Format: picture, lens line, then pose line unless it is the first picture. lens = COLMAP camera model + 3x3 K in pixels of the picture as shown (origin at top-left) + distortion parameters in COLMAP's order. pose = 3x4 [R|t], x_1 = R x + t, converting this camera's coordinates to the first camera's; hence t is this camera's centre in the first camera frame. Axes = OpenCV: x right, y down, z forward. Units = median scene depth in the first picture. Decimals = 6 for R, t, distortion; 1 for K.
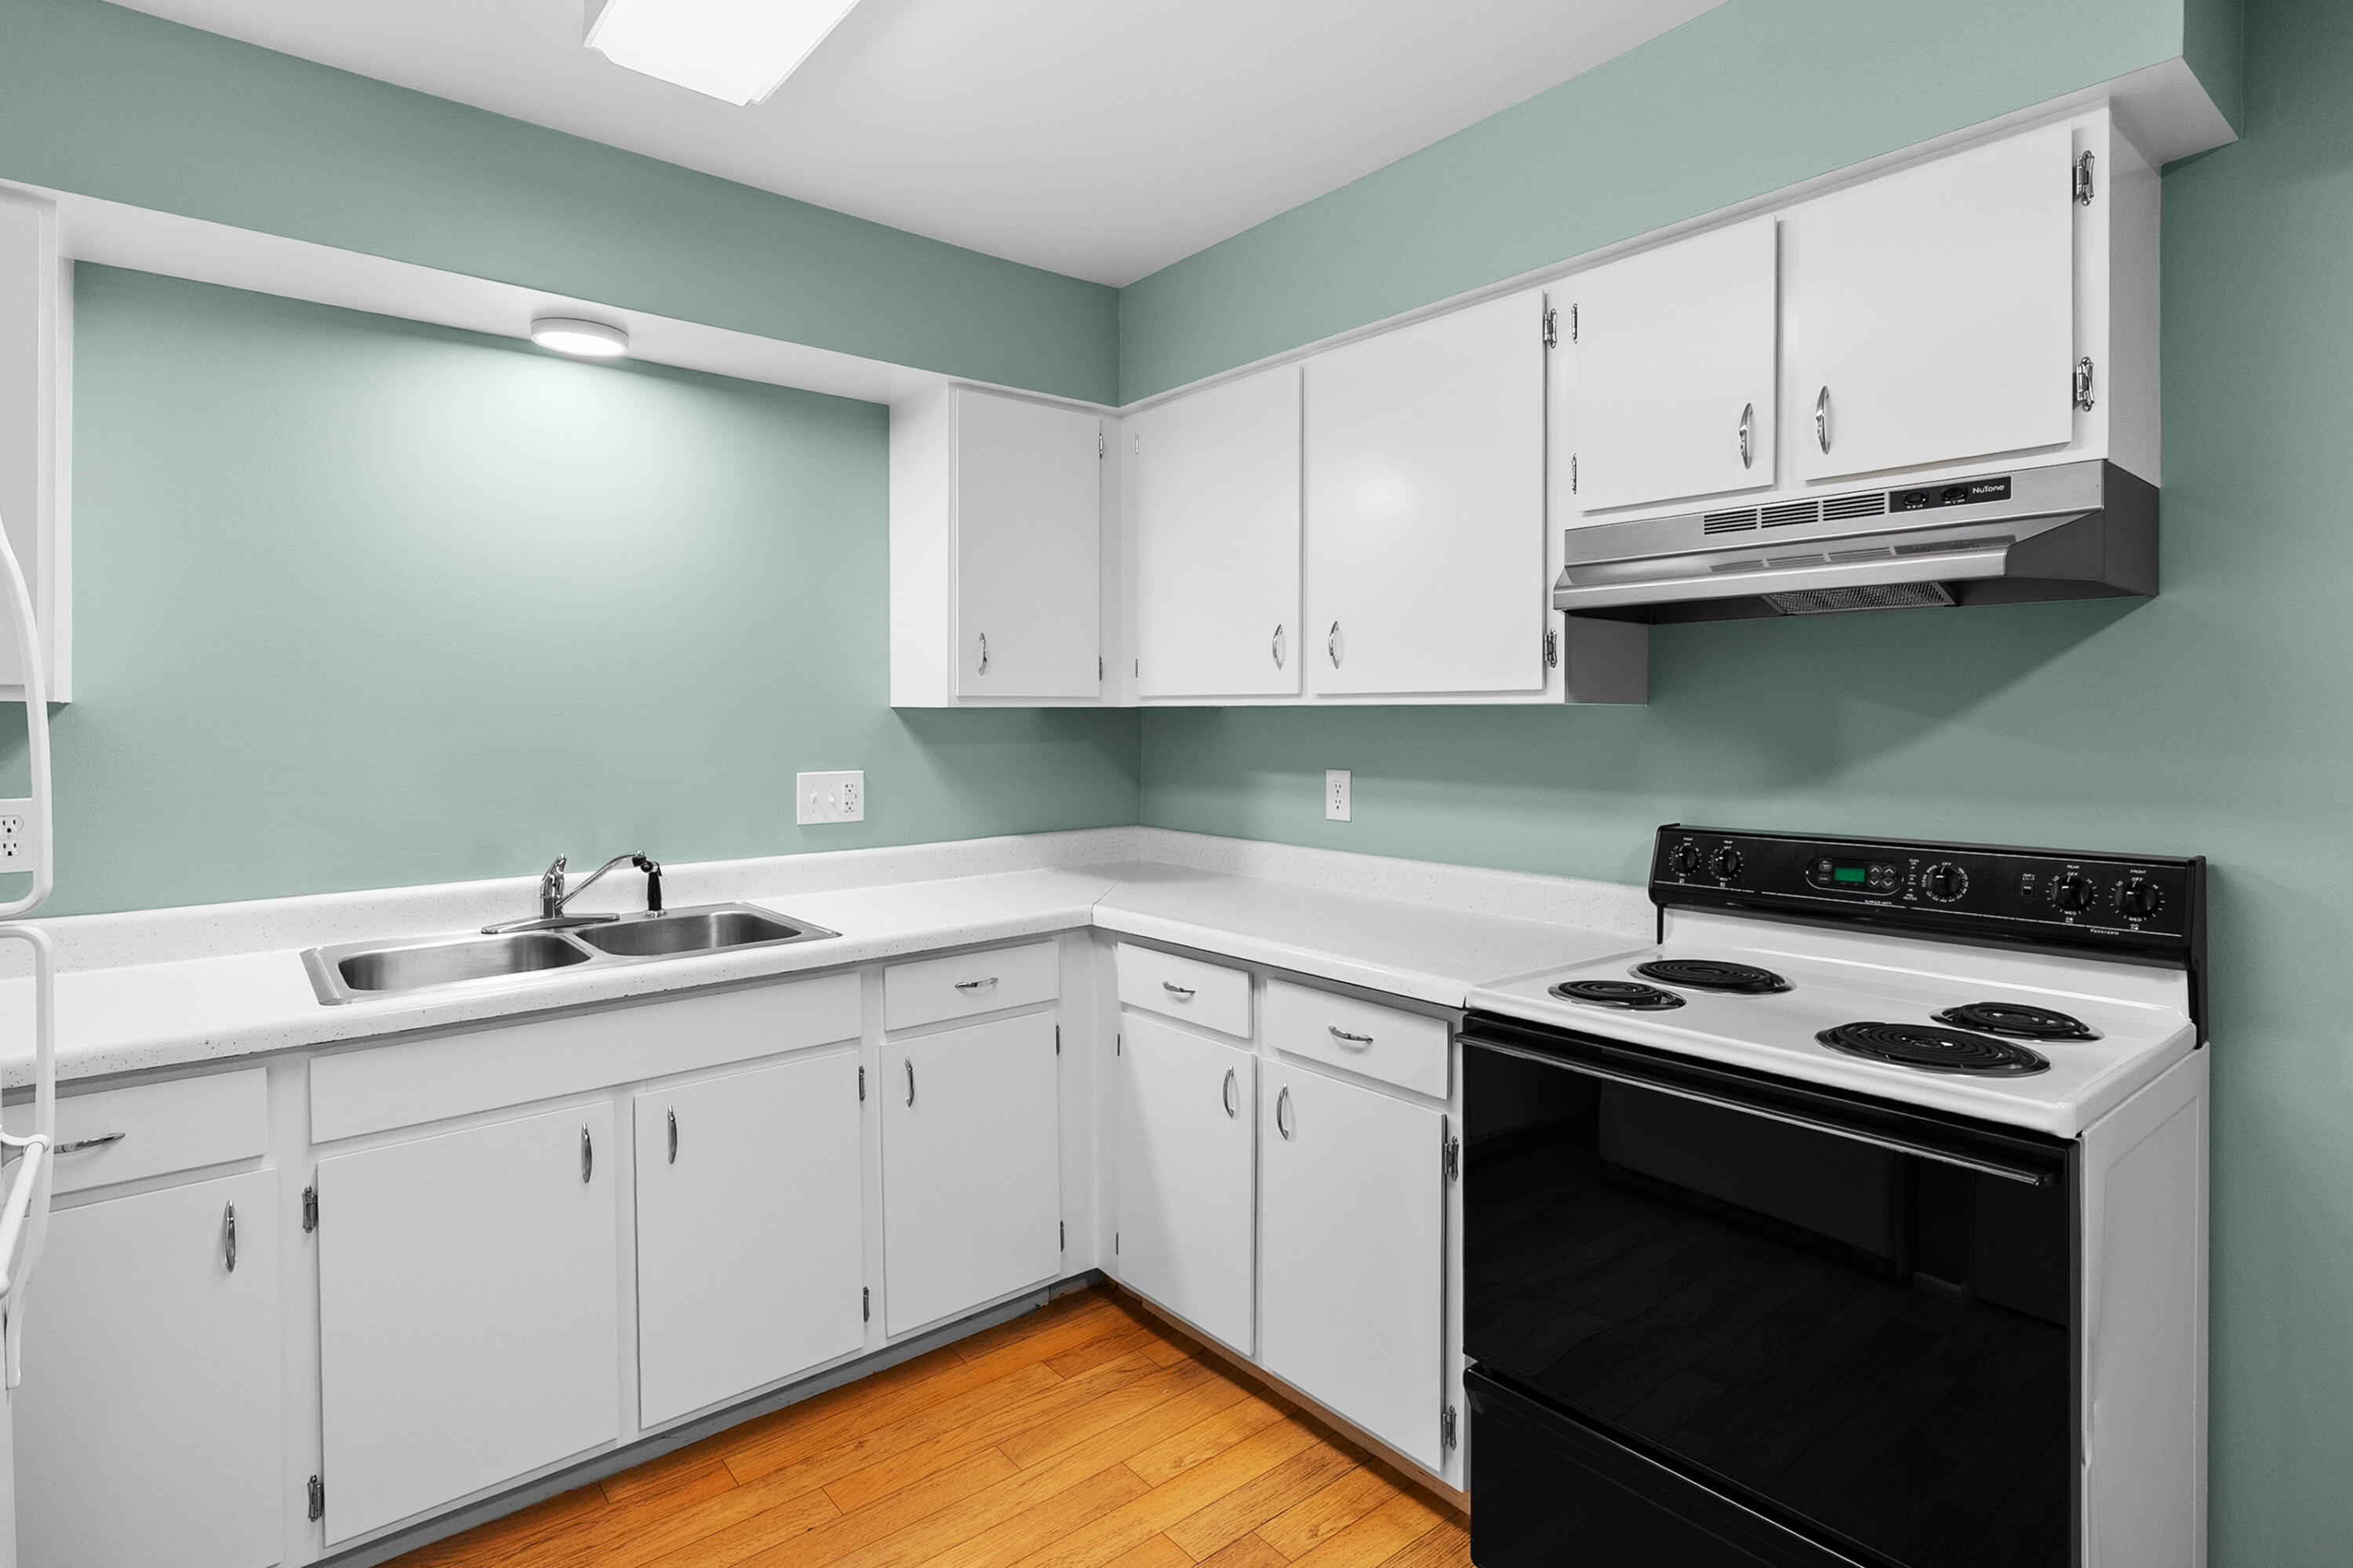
lens RADIAL K [[1179.6, 0, 1124.8], [0, 1179.6, 722.8], [0, 0, 1]] dist [0.002990, 0.000433]
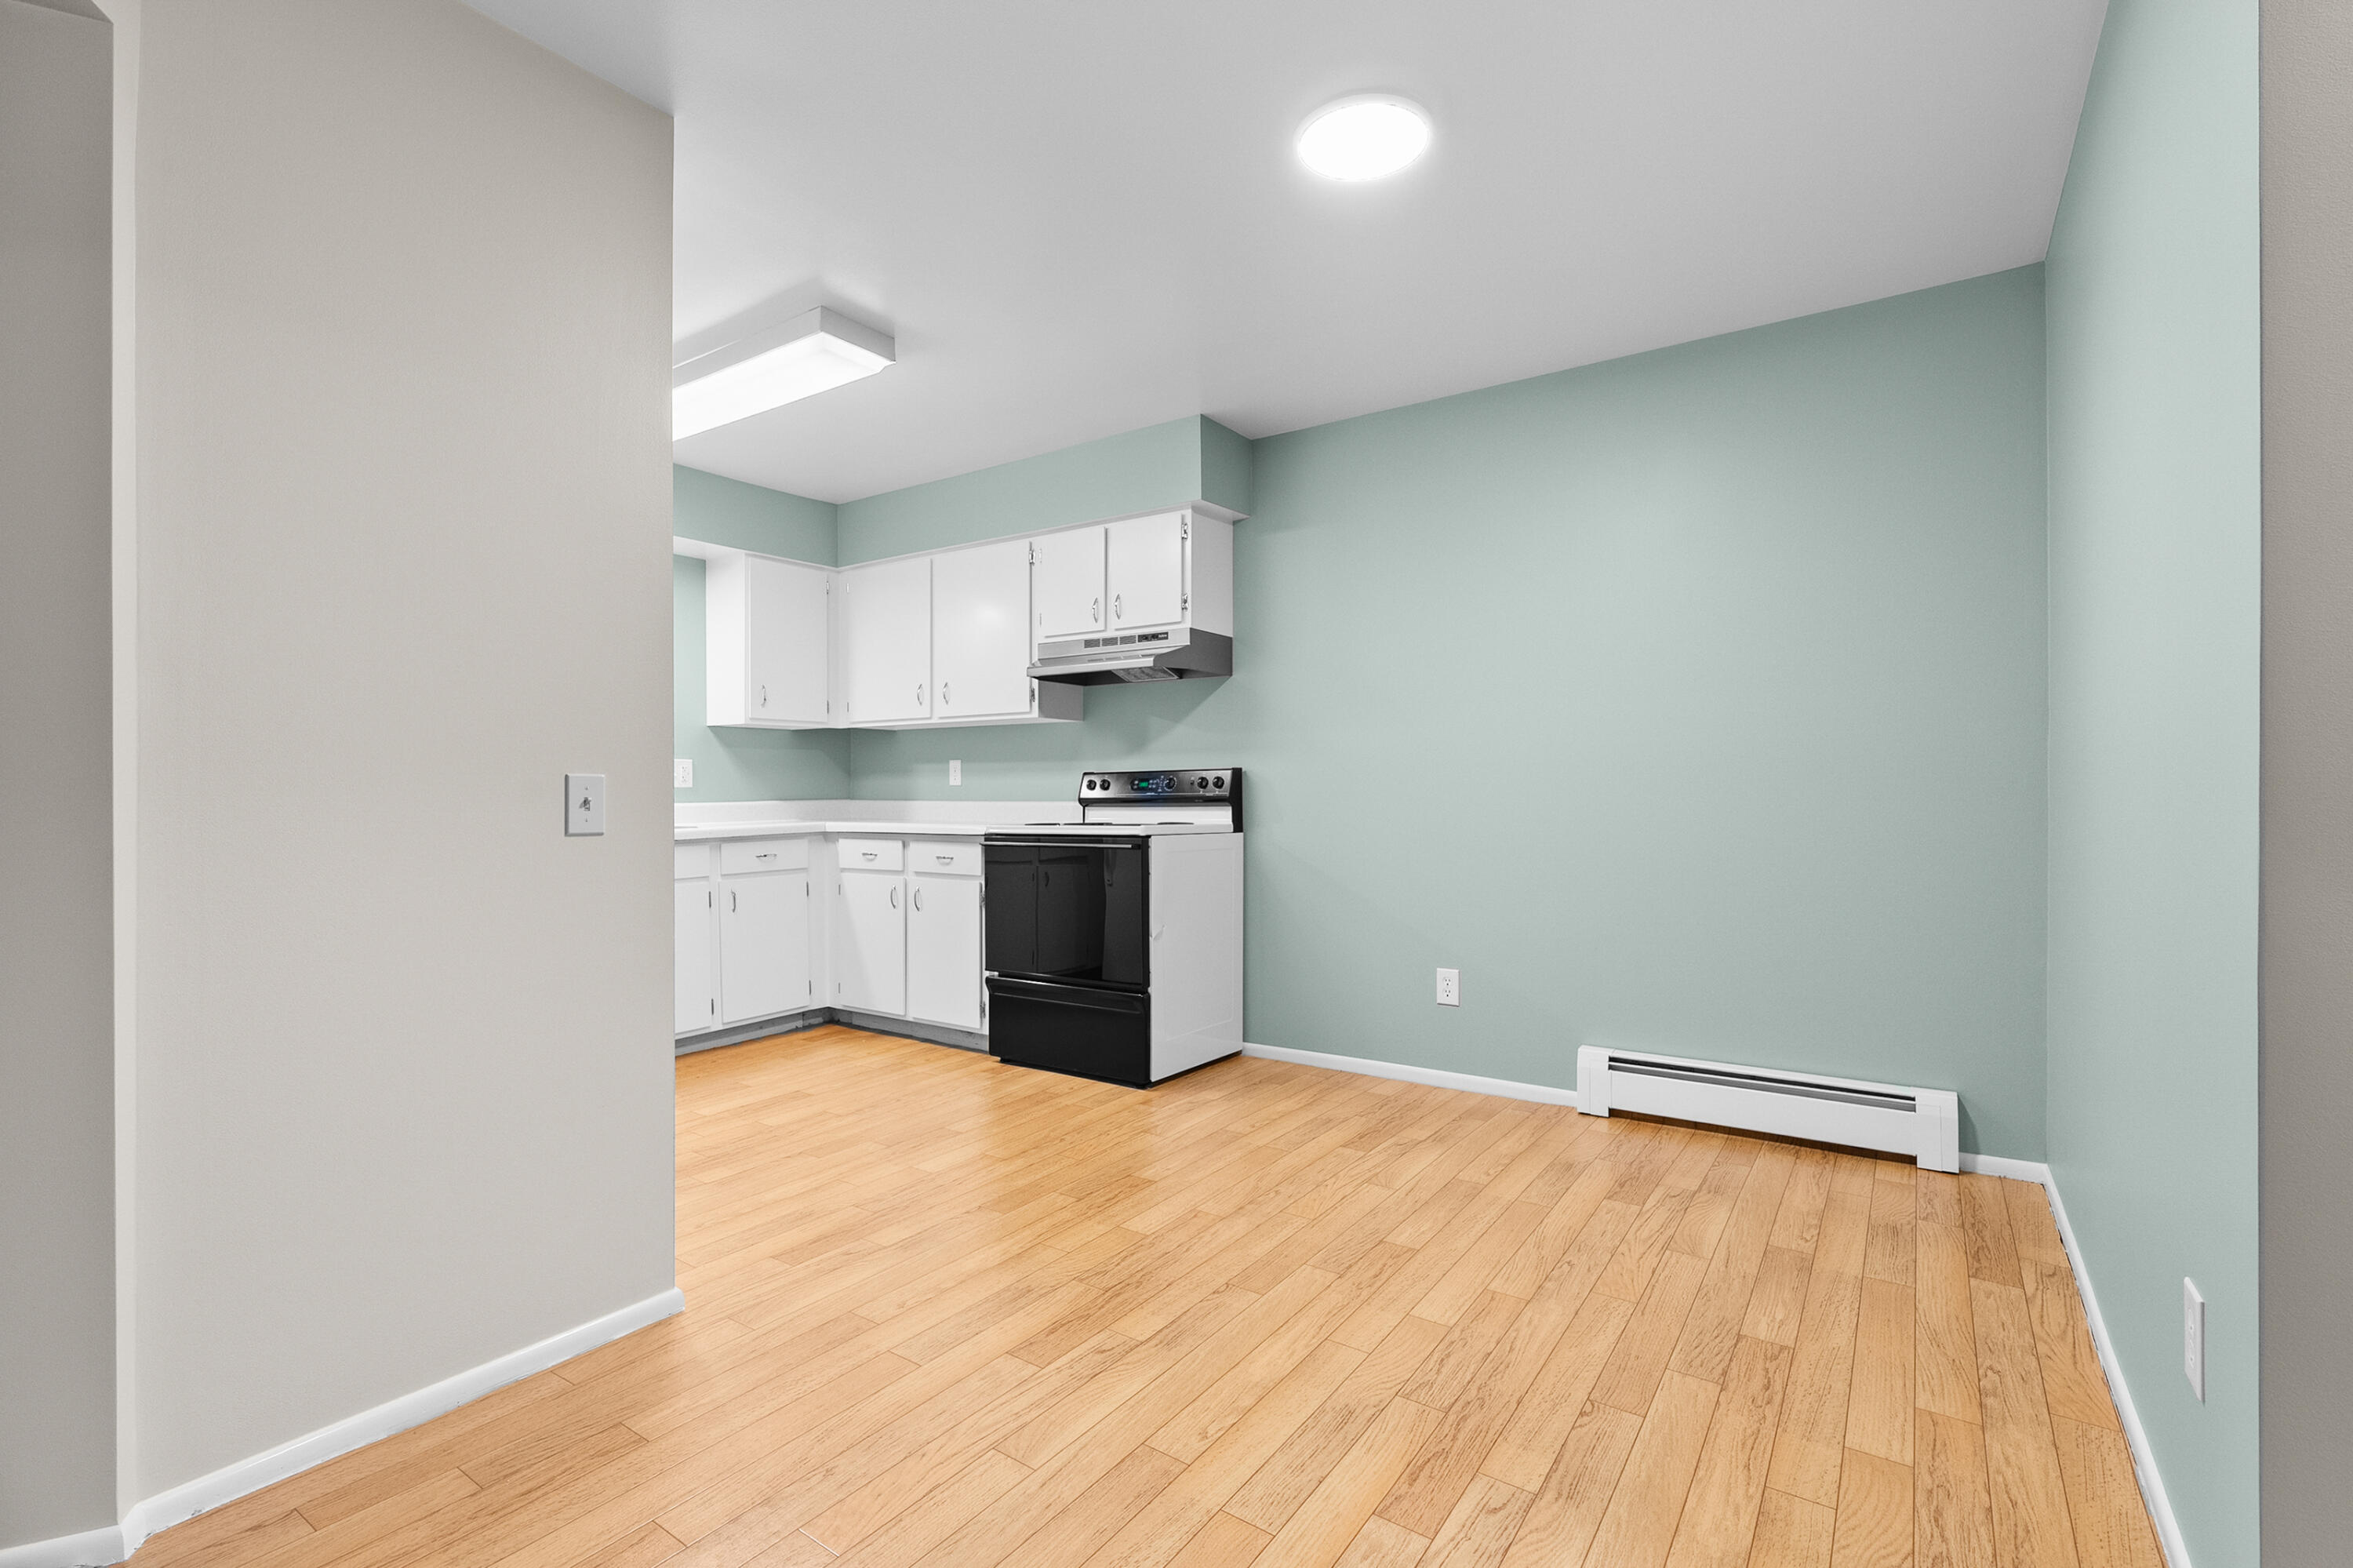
lens RADIAL K [[1079.7, 0, 1172.3], [0, 1079.7, 784.4], [0, 0, 1]] dist [-0.004466, 0.000834]
pose [[0.954645, -0.004715, 0.297710, -0.011336], [0.008518, 0.999898, -0.011475, 0.133028], [-0.297625, 0.013491, 0.954587, -1.043687]]
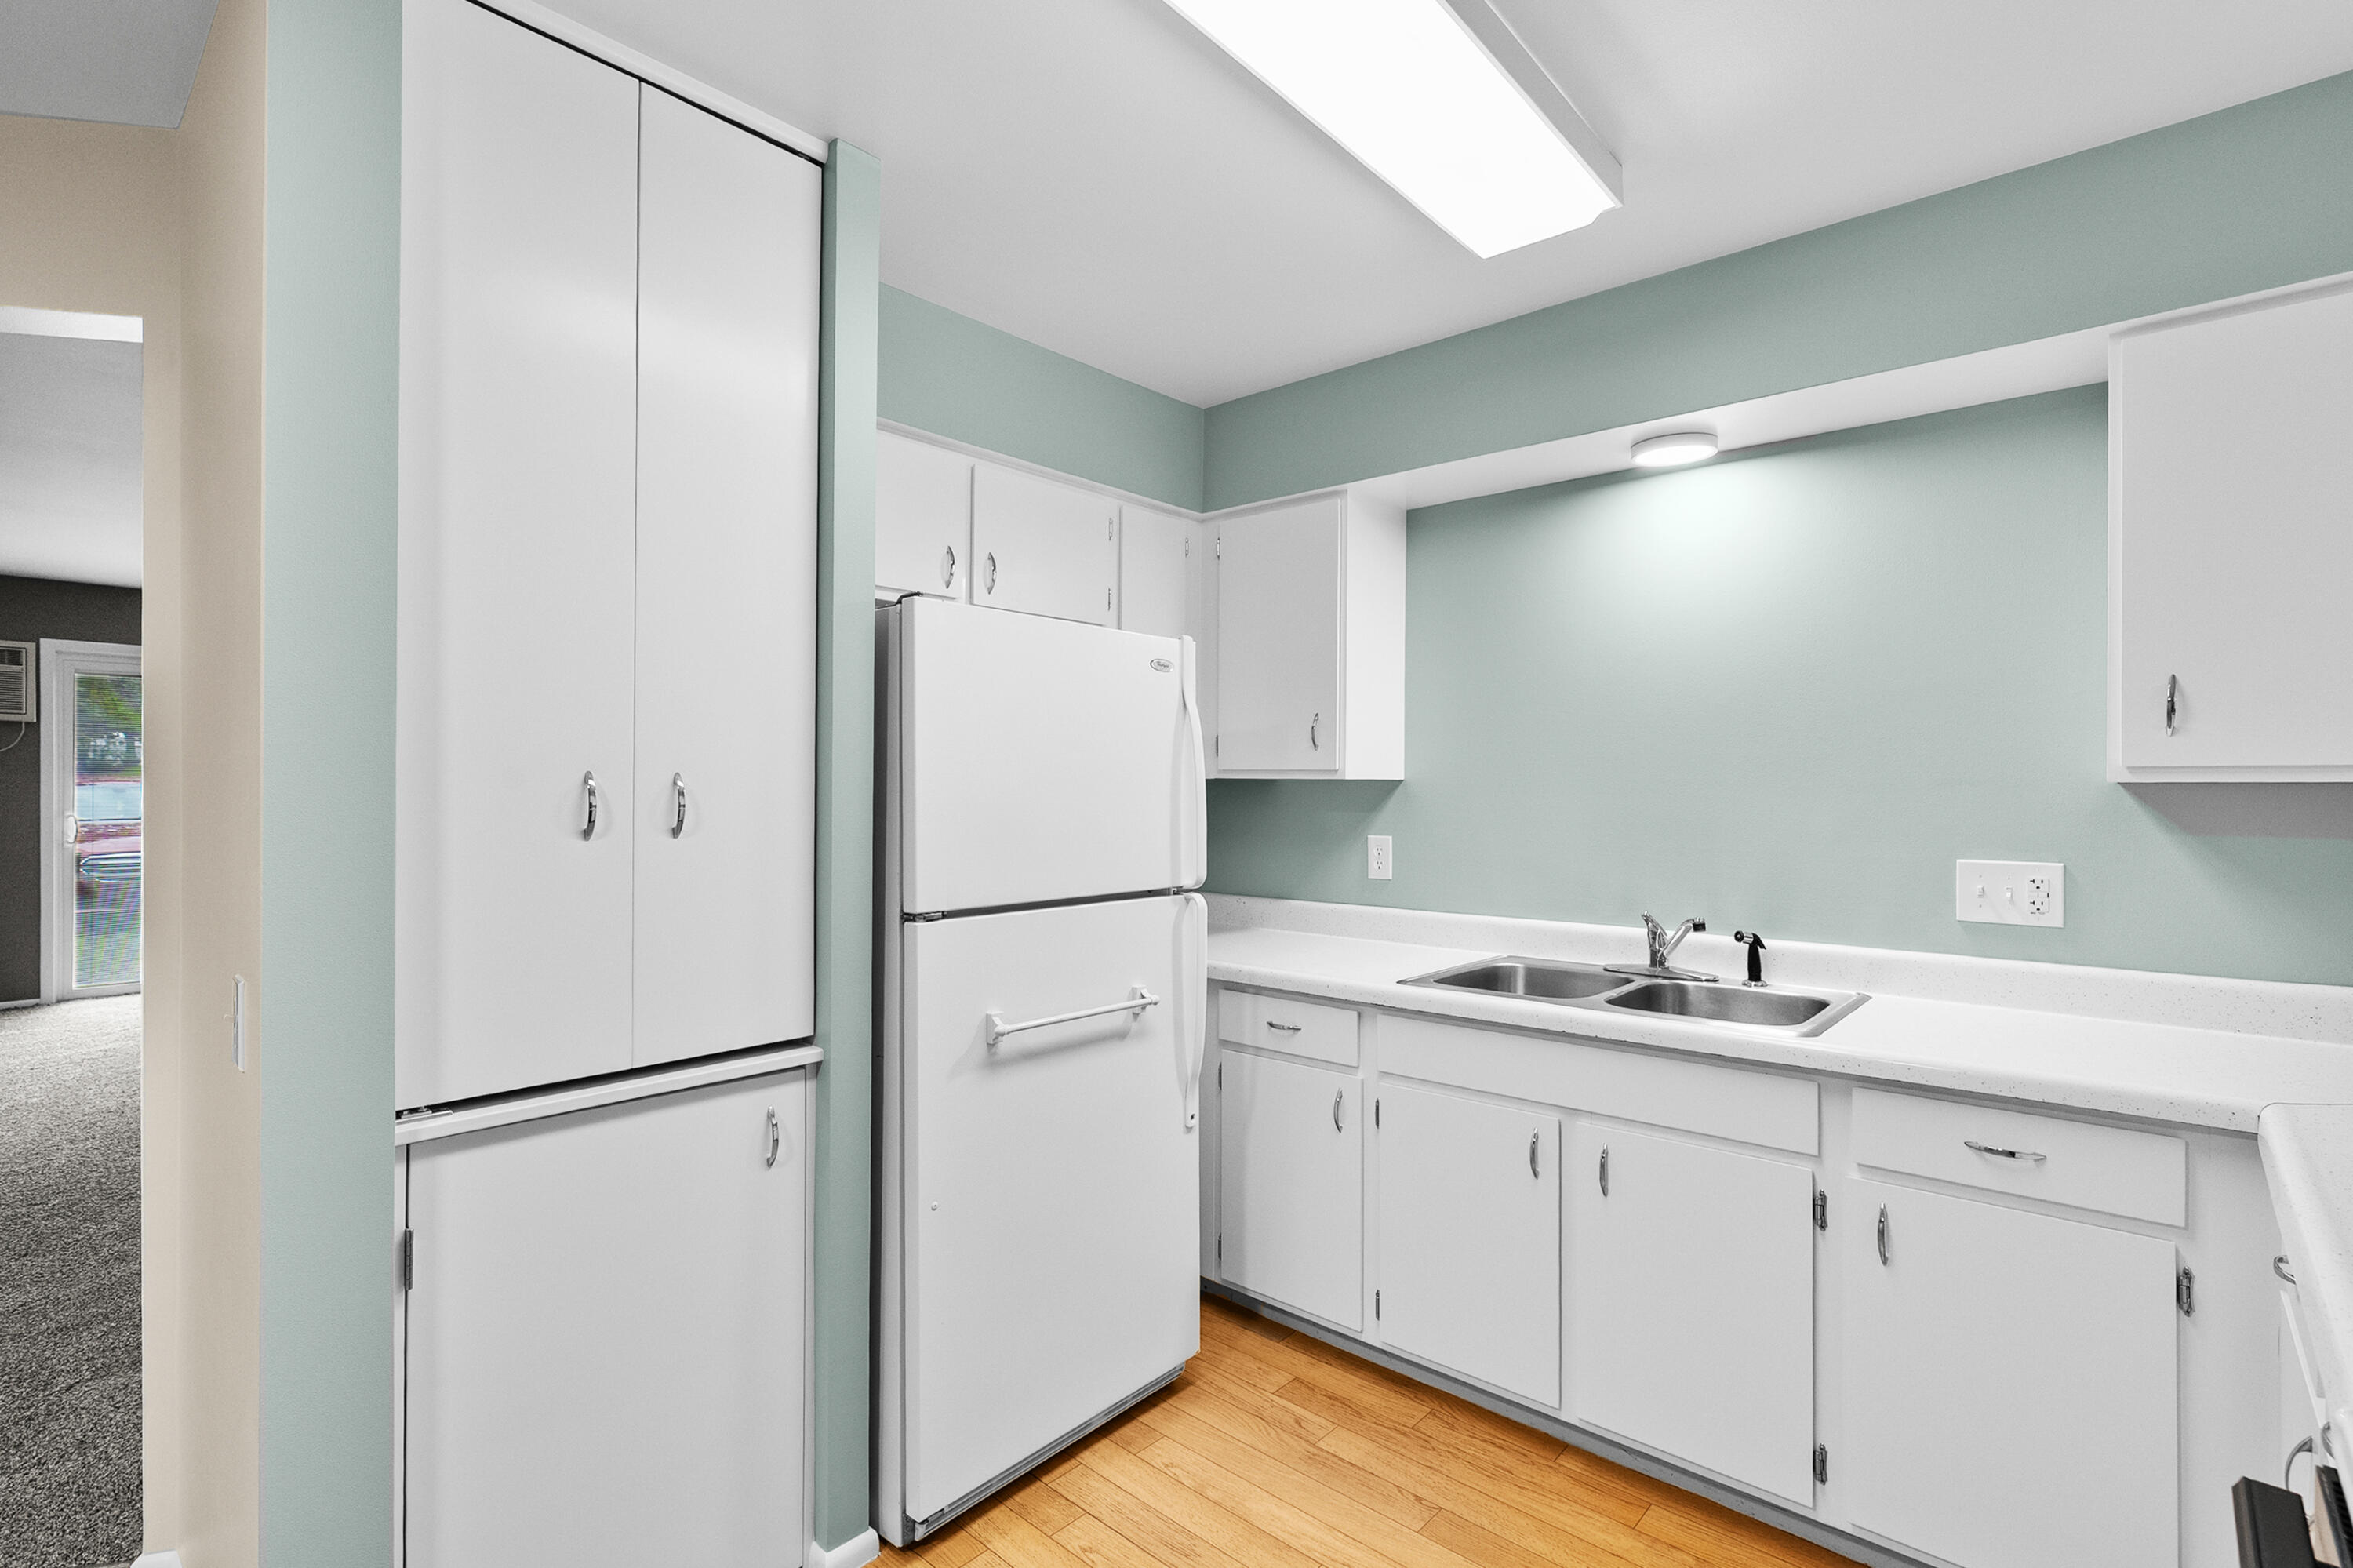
lens RADIAL K [[1079.7, 0, 1170.8], [0, 1079.7, 785.7], [0, 0, 1]] dist [-0.004466, 0.000834]
pose [[0.165655, 0.001183, -0.986183, 0.487610], [-0.011953, 0.999928, -0.000808, -0.003667], [0.986111, 0.011921, 0.165657, 0.387578]]
